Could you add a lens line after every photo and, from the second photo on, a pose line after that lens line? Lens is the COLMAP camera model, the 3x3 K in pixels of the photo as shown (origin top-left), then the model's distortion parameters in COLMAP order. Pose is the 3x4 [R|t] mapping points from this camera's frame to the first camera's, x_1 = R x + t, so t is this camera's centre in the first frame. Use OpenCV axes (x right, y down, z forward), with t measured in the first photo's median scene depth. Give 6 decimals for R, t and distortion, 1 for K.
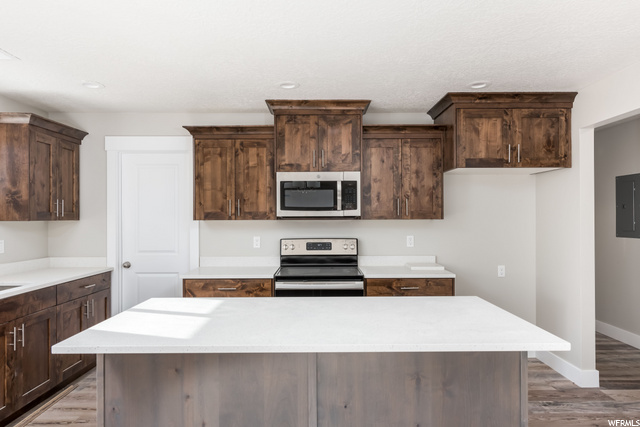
lens RADIAL K [[441.9, 0, 320.4], [0, 441.9, 216.3], [0, 0, 1]] dist [-0.001169, -0.006868]
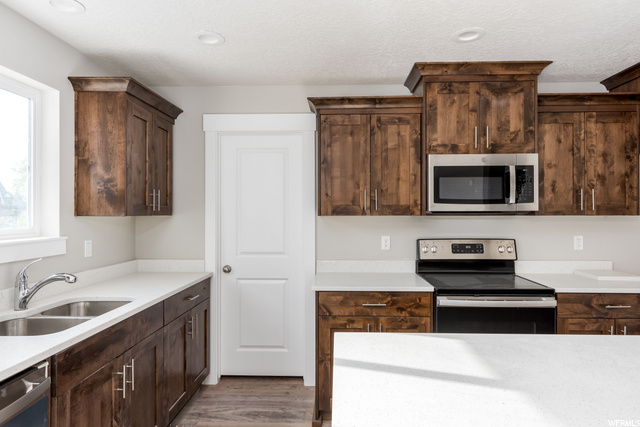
lens RADIAL K [[417.8, 0, 319.9], [0, 417.8, 210.9], [0, 0, 1]] dist [-0.001586, -0.000649]
pose [[0.998918, 0.002103, -0.046464, -0.252790], [-0.002176, 0.999996, -0.001517, 0.001271], [0.046460, 0.001617, 0.998919, 0.247307]]
